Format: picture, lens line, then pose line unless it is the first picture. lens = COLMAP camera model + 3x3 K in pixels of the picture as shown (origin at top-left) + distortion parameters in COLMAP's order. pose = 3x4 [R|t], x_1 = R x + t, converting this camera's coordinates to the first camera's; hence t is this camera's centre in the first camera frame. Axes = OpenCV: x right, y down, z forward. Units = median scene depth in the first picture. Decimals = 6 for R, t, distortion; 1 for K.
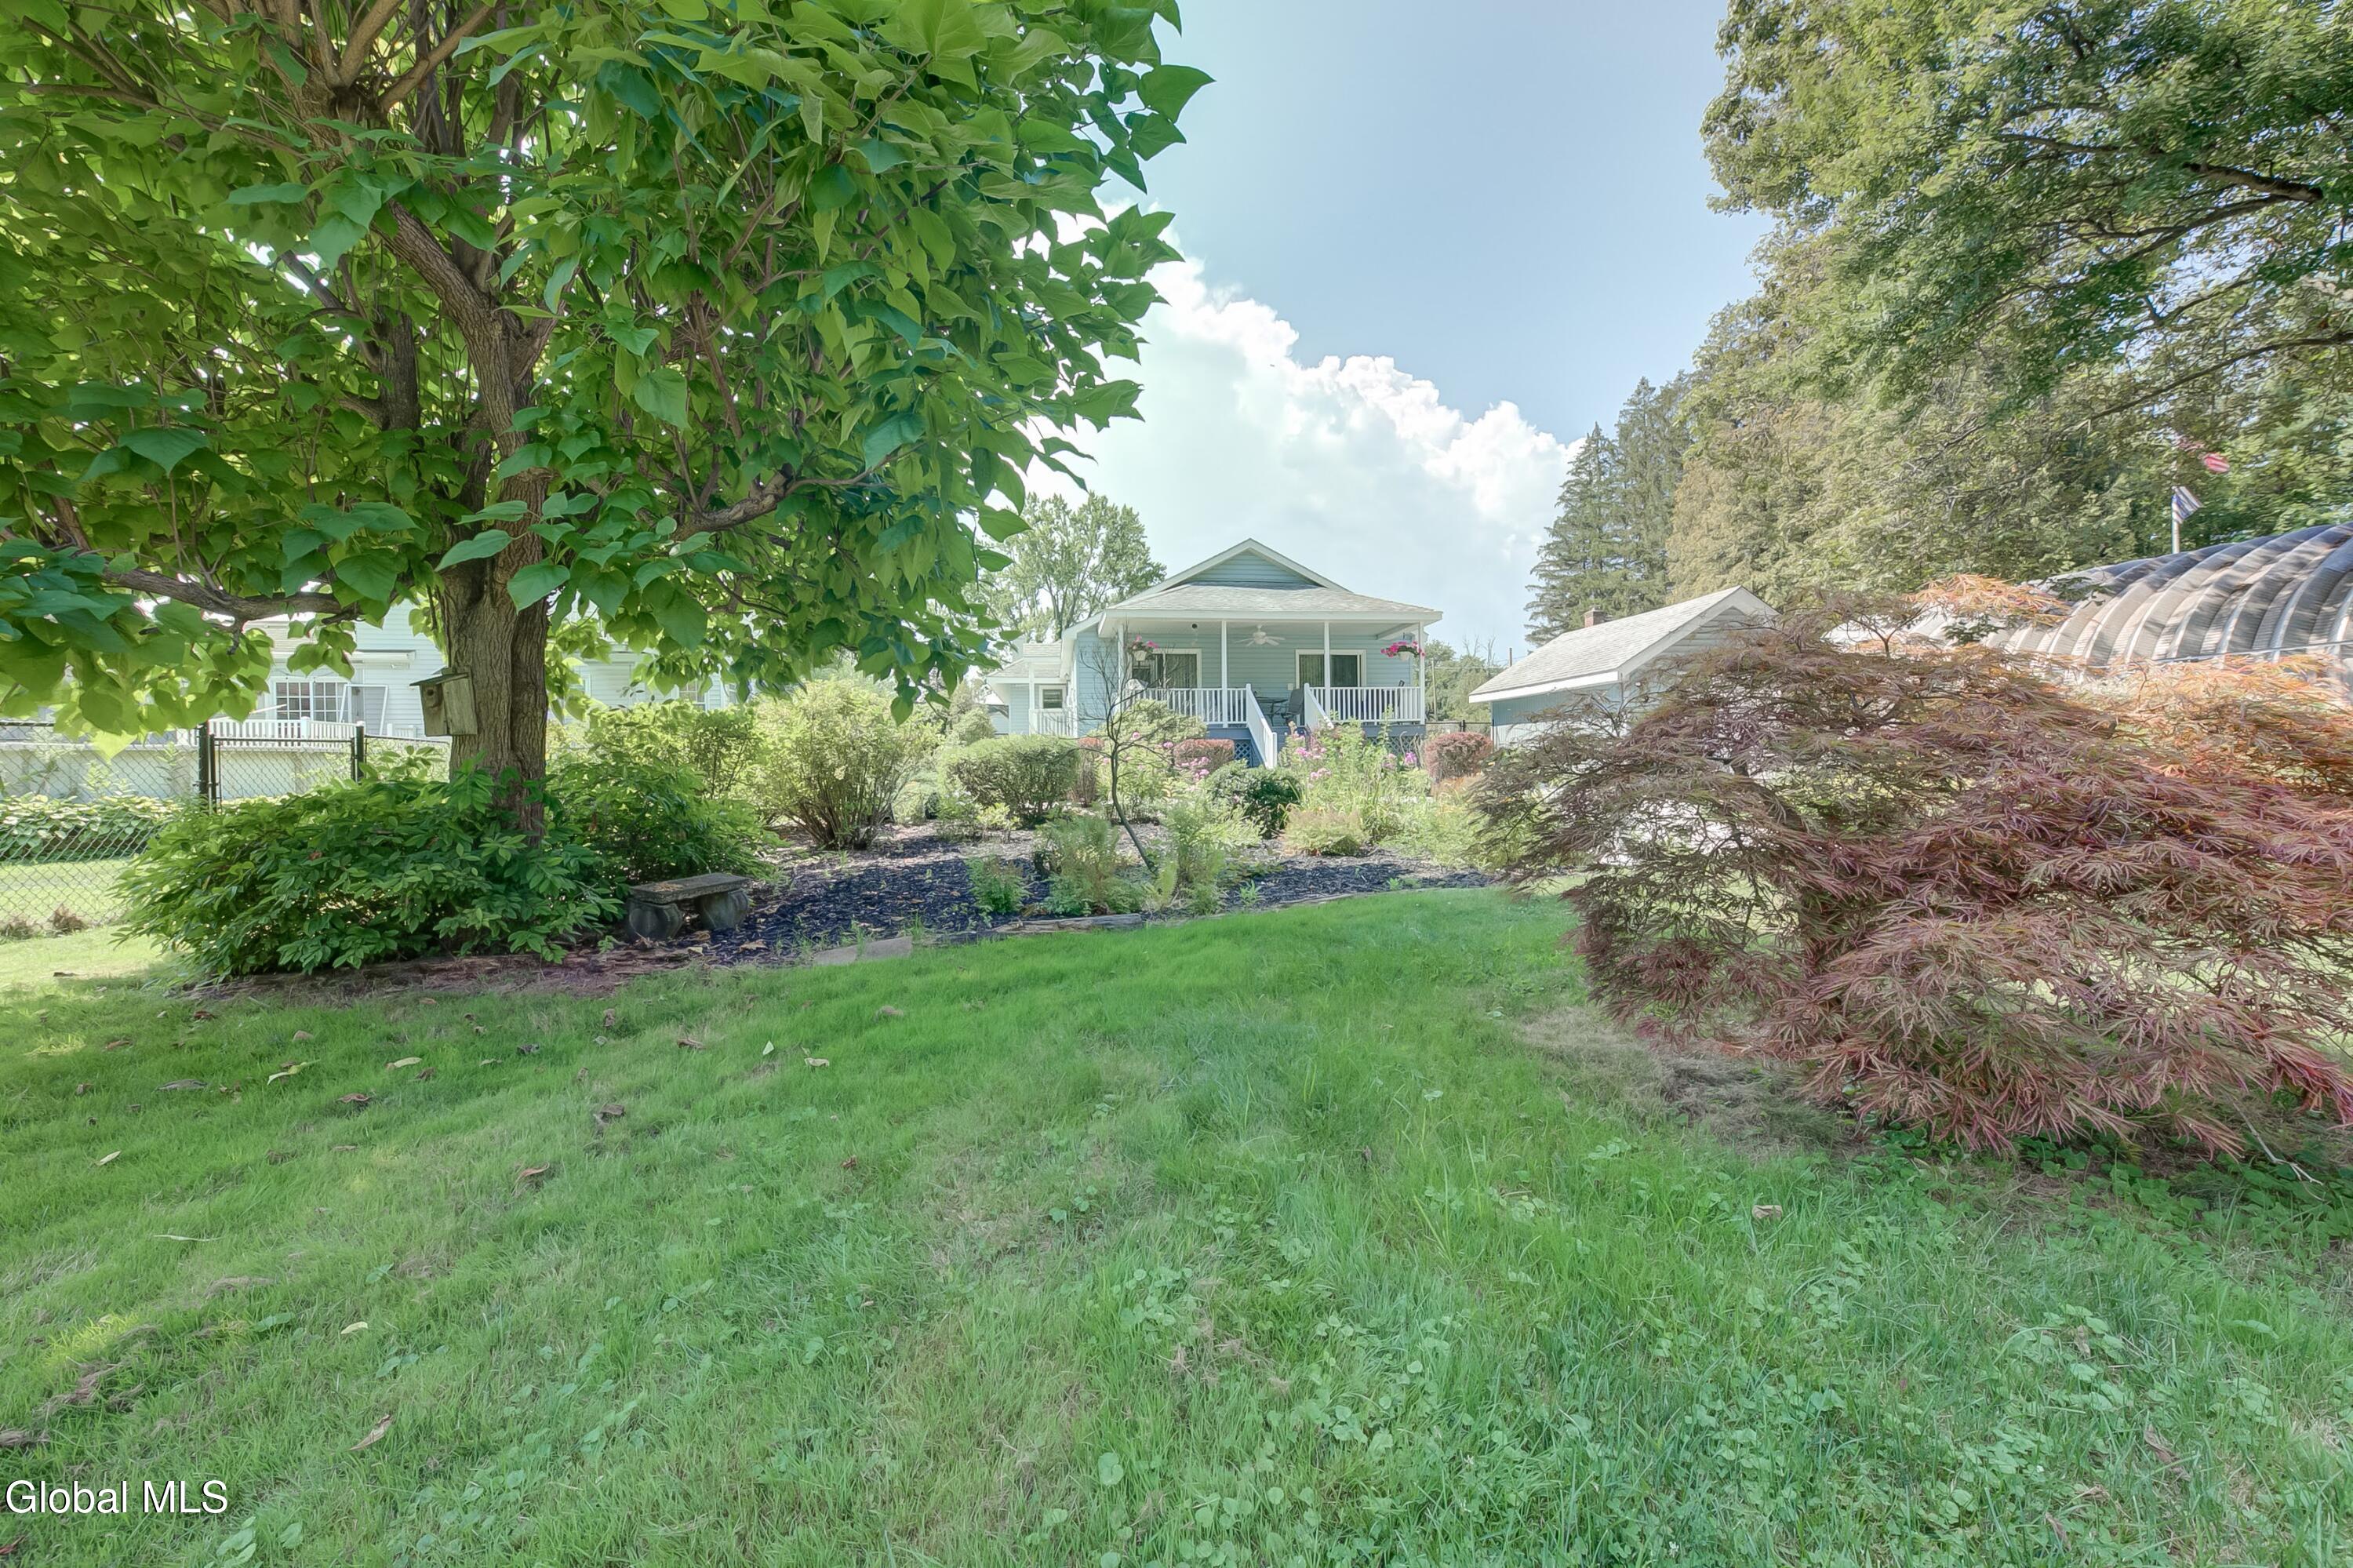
lens RADIAL K [[851.5, 0, 1171.6], [0, 851.5, 786.7], [0, 0, 1]] dist [0.002445, 0.000214]
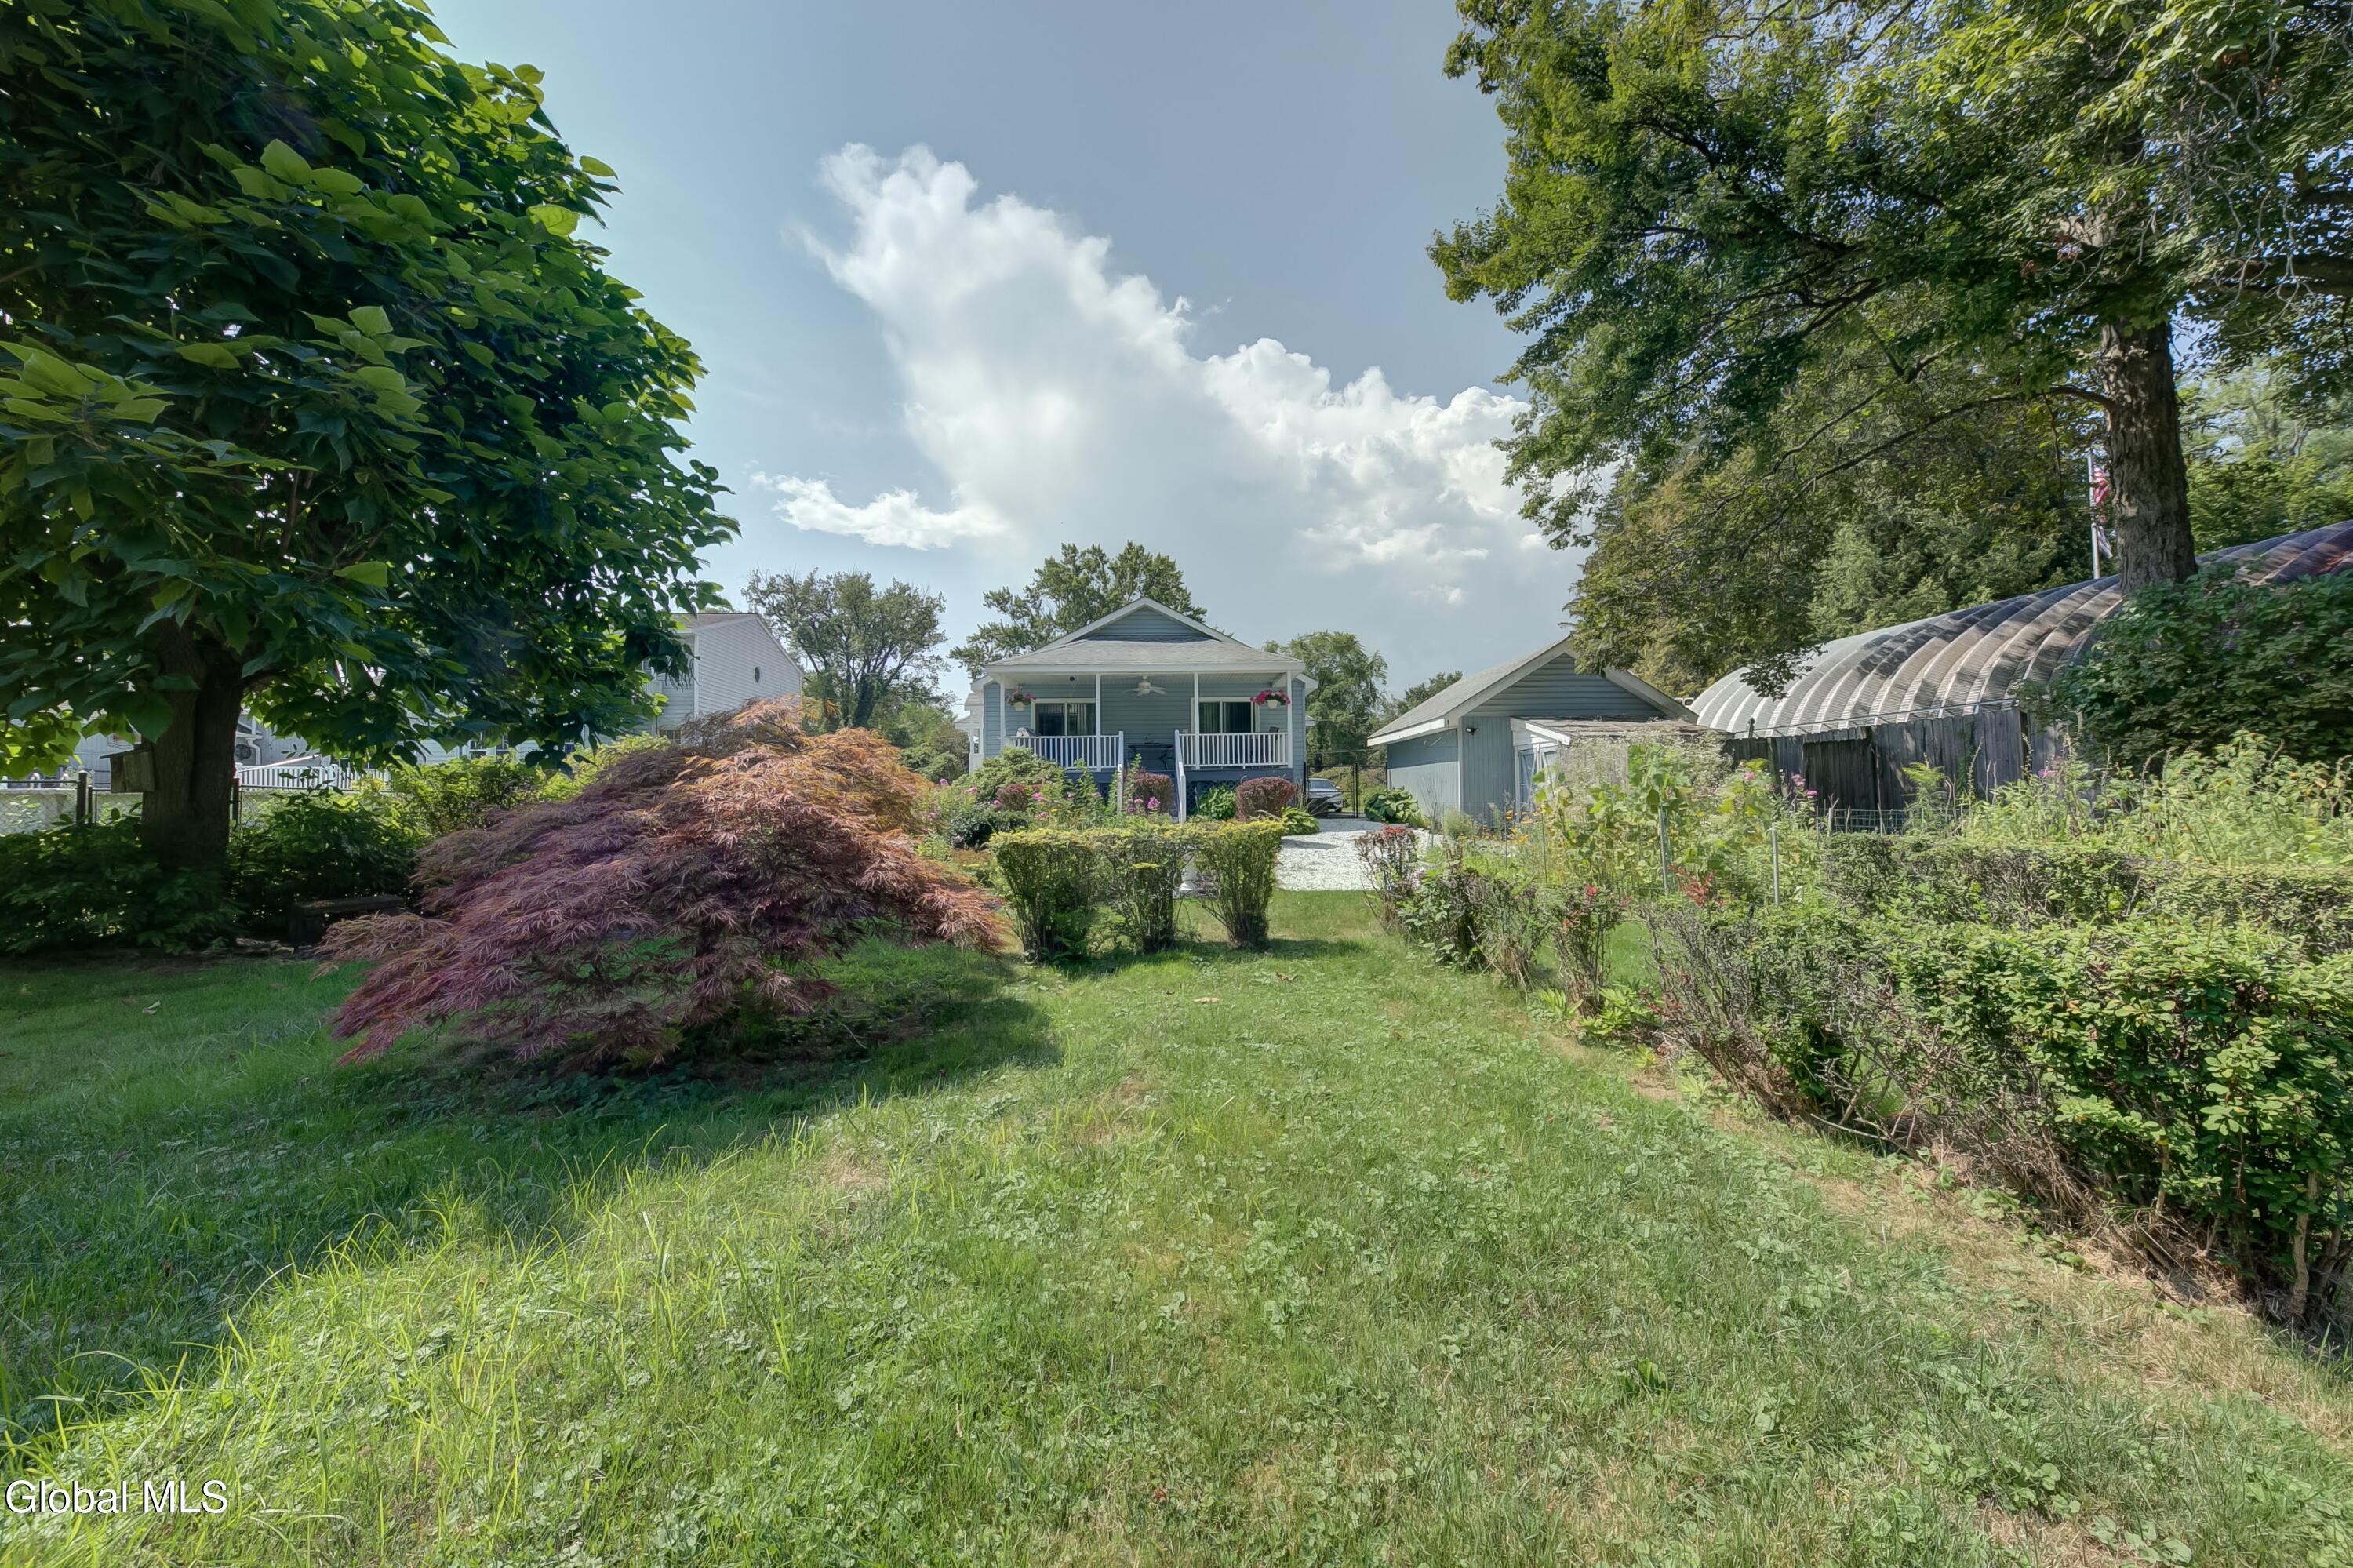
lens RADIAL K [[851.5, 0, 1182.6], [0, 851.5, 780.6], [0, 0, 1]] dist [0.002445, 0.000214]
pose [[0.995039, -0.000553, -0.099486, 0.094095], [-0.004510, 0.998706, -0.050665, -0.001335], [0.099386, 0.050863, 0.993748, -0.020400]]
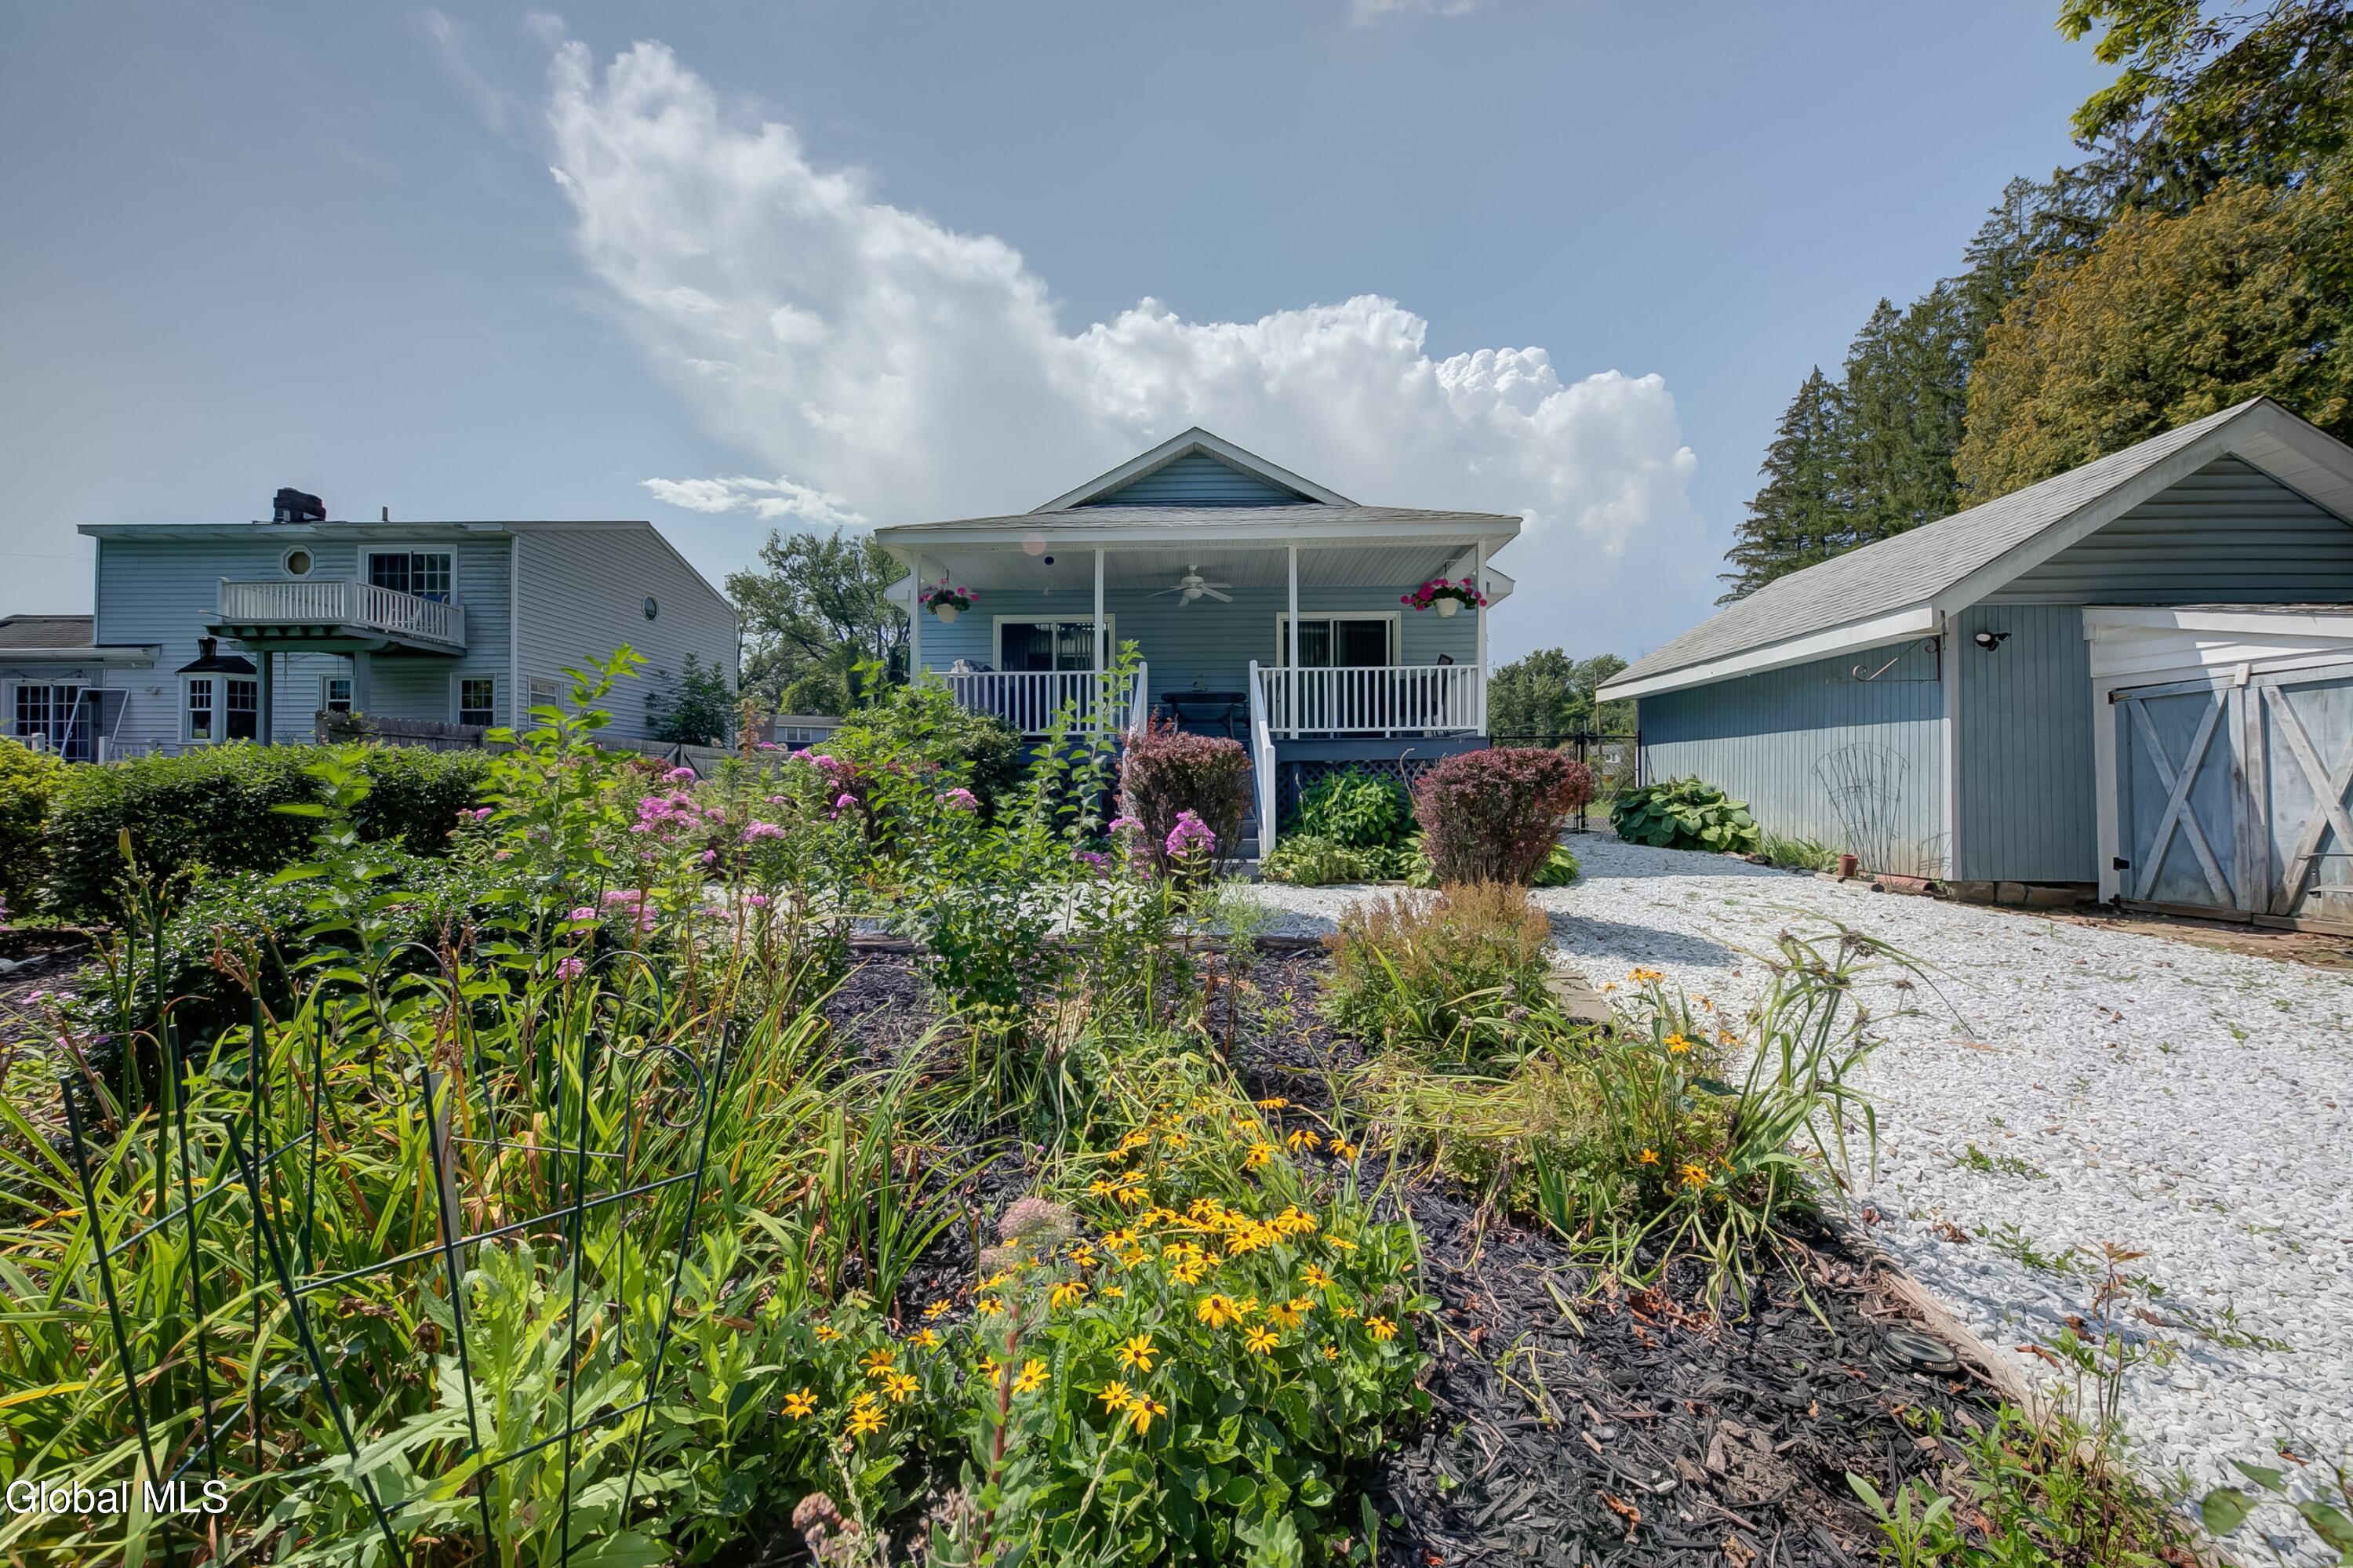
lens RADIAL K [[851.5, 0, 1185.1], [0, 851.5, 780.5], [0, 0, 1]] dist [0.002445, 0.000214]
pose [[0.985371, 0.009993, -0.170131, 0.072055], [-0.016192, 0.999253, -0.035091, -0.009027], [0.169654, 0.037333, 0.984796, 0.161065]]
